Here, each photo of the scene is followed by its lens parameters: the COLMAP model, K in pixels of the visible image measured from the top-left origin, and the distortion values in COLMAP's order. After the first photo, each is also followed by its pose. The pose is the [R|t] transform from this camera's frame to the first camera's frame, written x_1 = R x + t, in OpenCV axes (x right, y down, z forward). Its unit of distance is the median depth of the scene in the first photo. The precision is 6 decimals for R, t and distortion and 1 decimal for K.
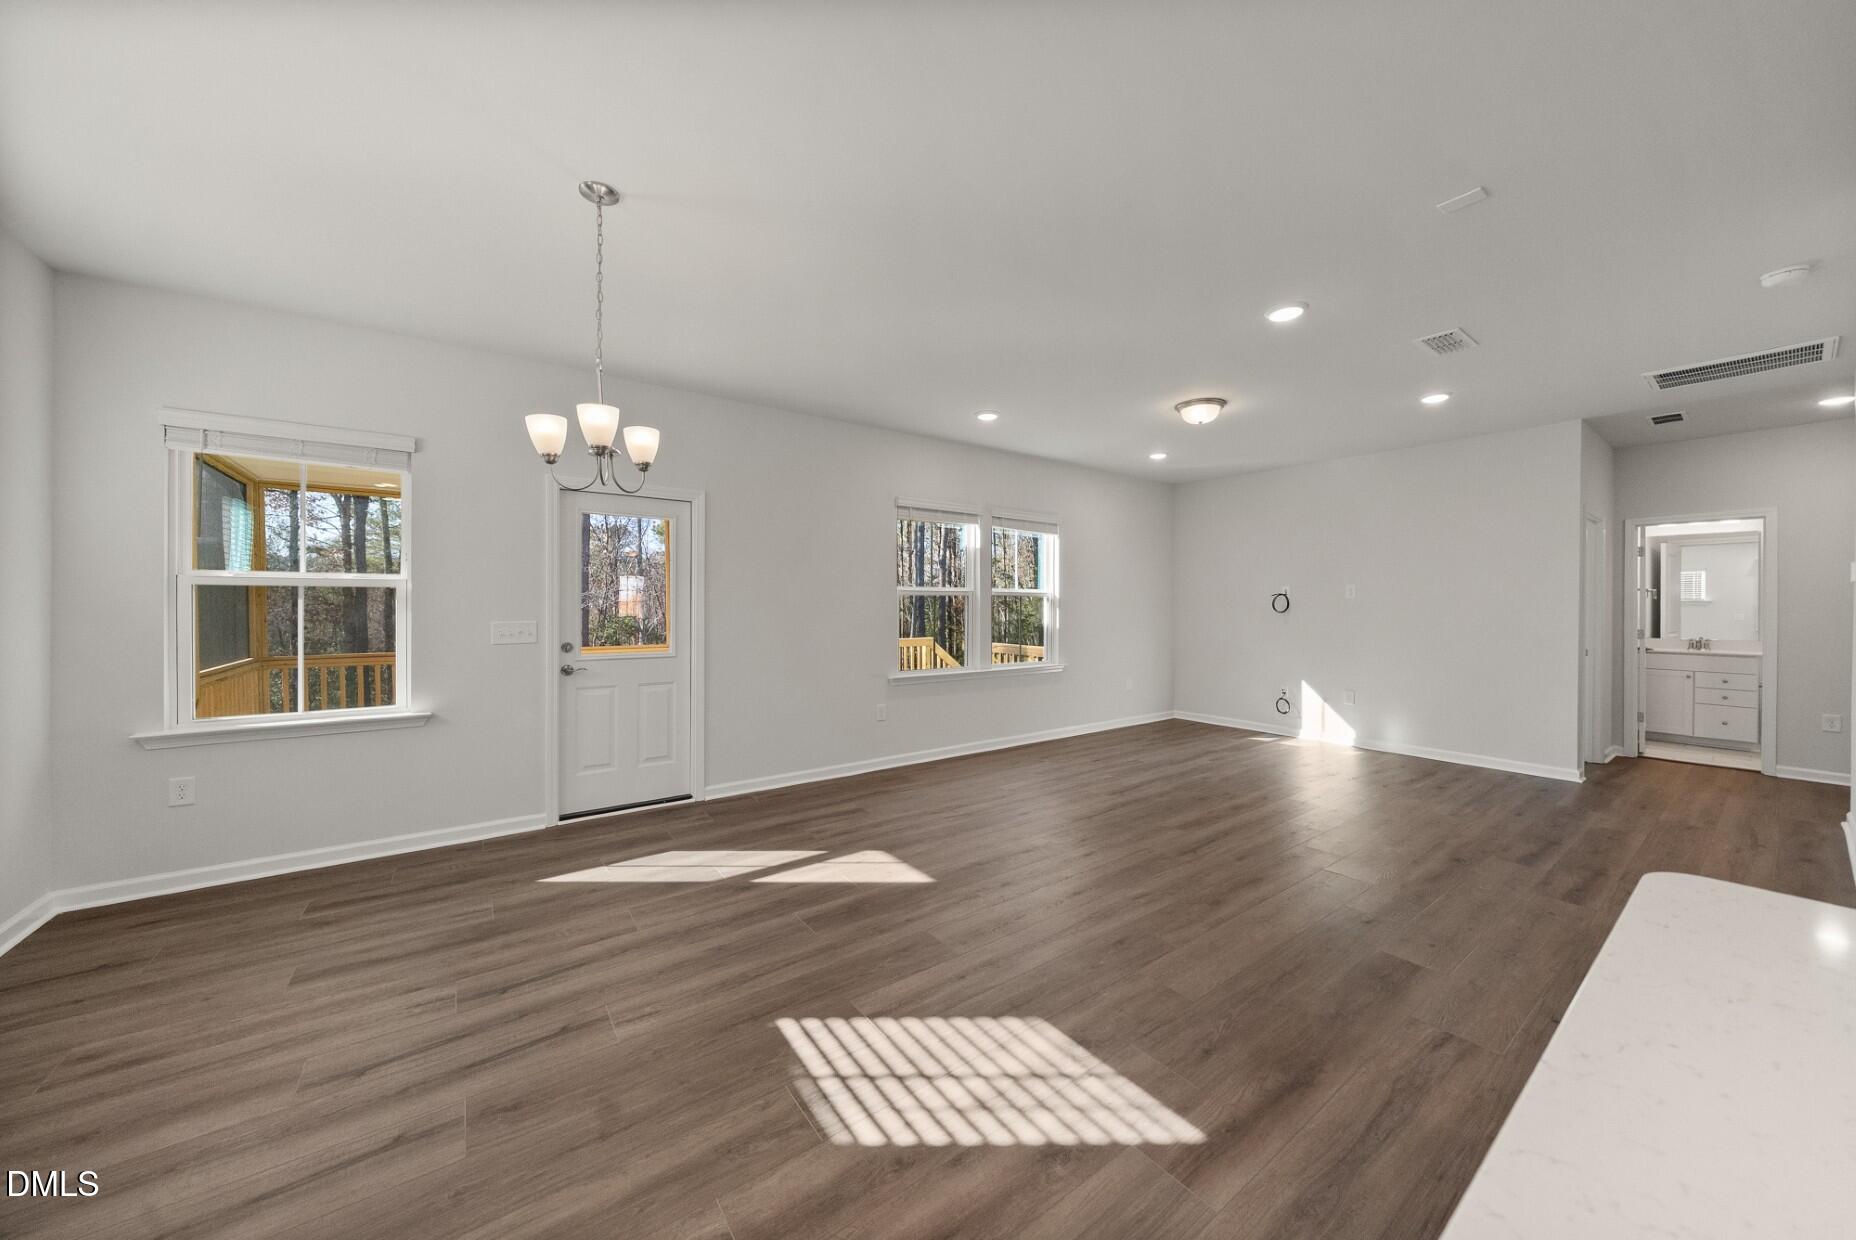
lens RADIAL K [[647.0, 0, 938.1], [0, 647.0, 606.4], [0, 0, 1]] dist [-0.008397, -0.000053]
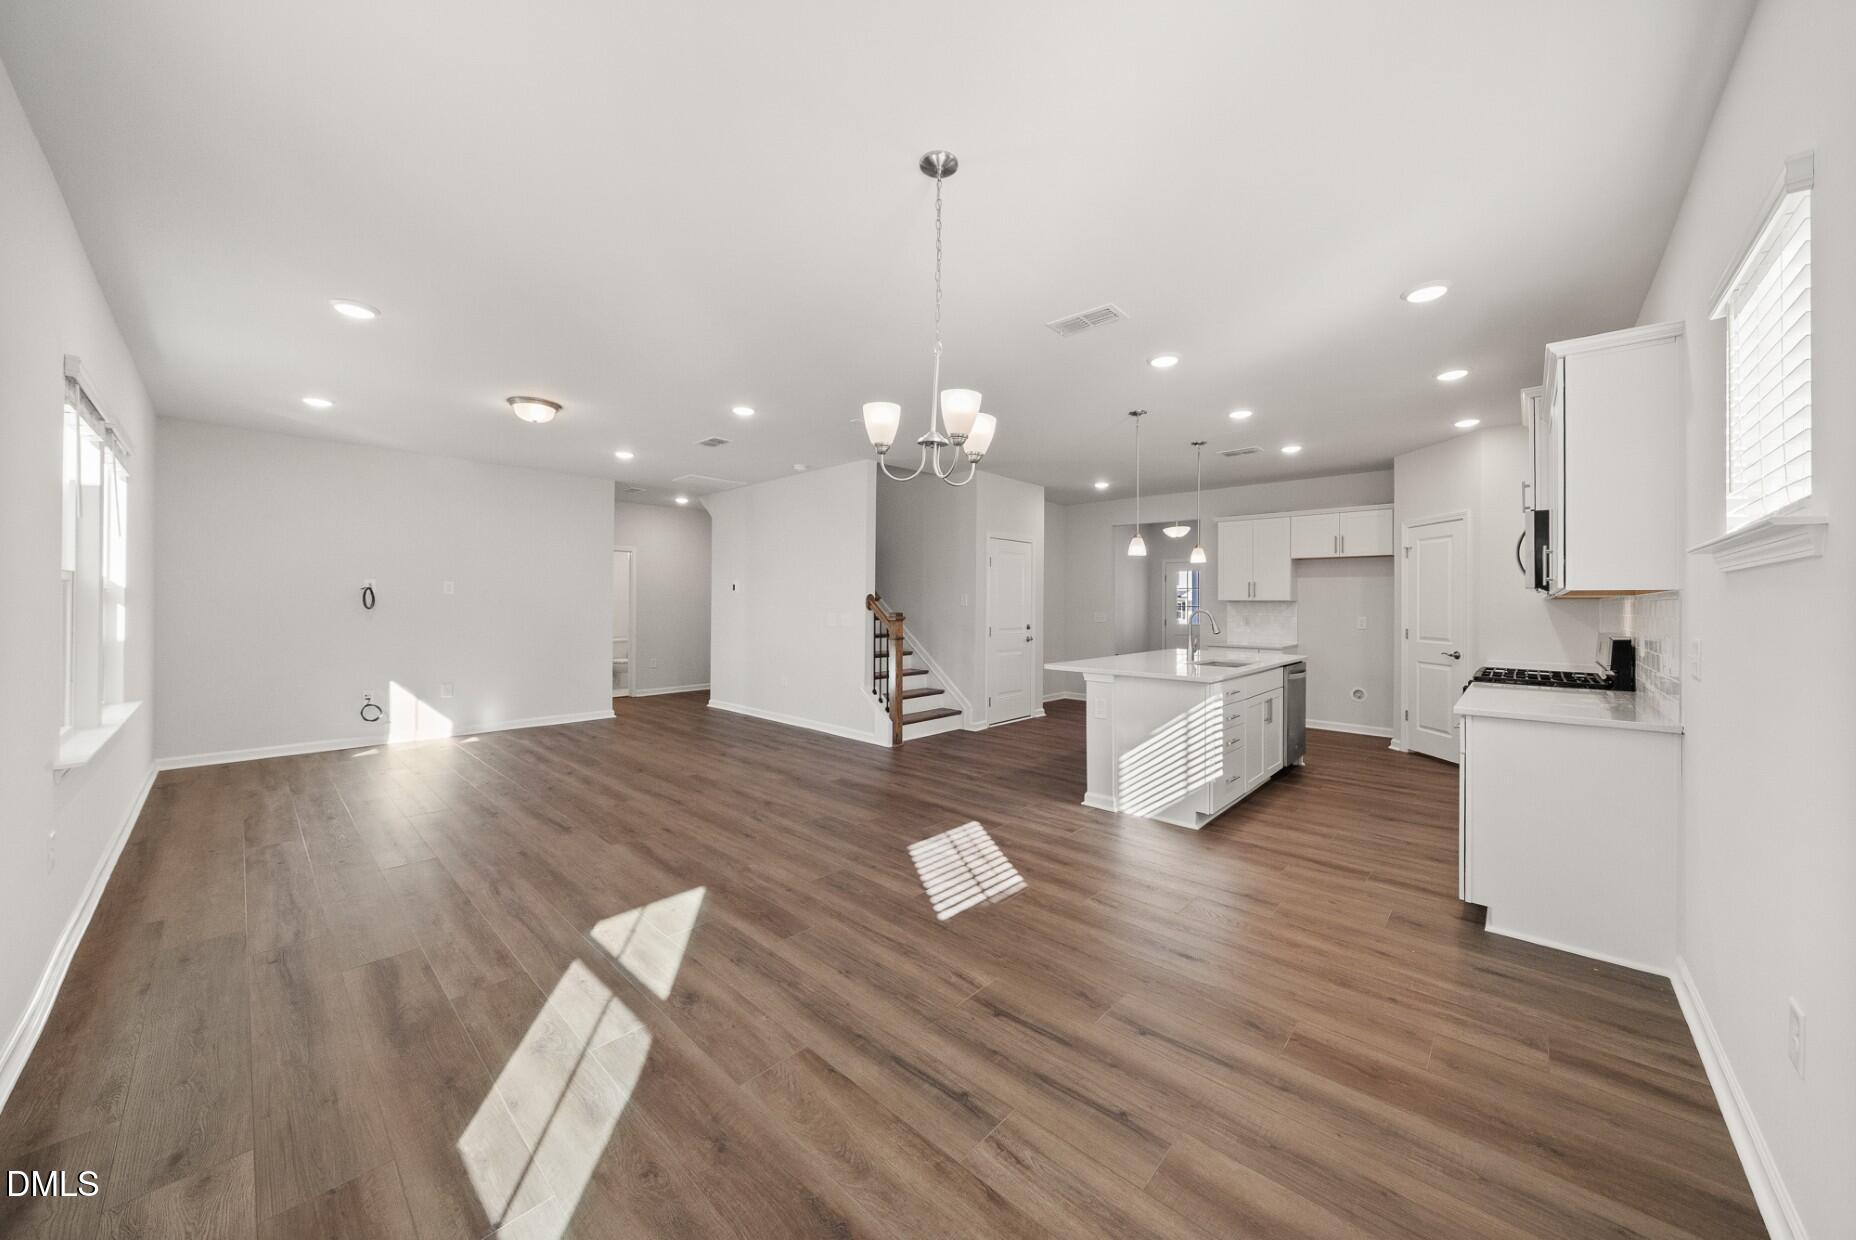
lens RADIAL K [[647.0, 0, 926.8], [0, 647.0, 605.9], [0, 0, 1]] dist [-0.008397, -0.000053]
pose [[-0.182501, -0.007112, 0.983180, -1.556631], [-0.005330, 0.999966, 0.006244, -0.014490], [-0.983191, -0.004101, -0.182533, 1.281344]]
